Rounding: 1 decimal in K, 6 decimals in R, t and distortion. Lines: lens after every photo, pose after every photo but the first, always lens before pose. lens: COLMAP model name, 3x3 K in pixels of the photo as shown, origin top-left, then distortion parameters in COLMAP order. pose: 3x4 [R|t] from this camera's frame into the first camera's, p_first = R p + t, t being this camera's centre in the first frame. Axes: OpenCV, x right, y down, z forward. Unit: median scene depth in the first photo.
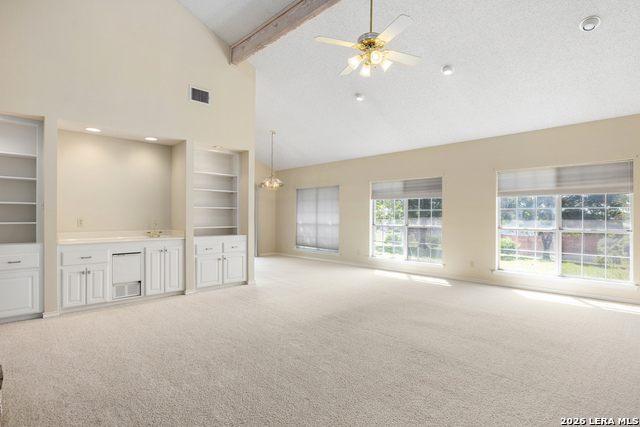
lens RADIAL K [[329.9, 0, 320.0], [0, 329.9, 213.5], [0, 0, 1]] dist [0.000939, 0.000147]
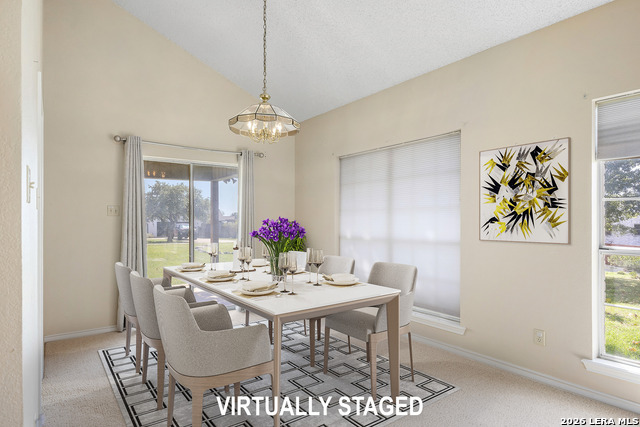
lens RADIAL K [[364.1, 0, 320.0], [0, 364.1, 213.5], [0, 0, 1]] dist [0.001531, 0.000192]
pose [[0.991941, -0.007868, -0.126459, -0.038136], [0.007278, 0.999960, -0.005132, 0.003028], [0.126495, 0.004170, 0.991959, 0.554879]]
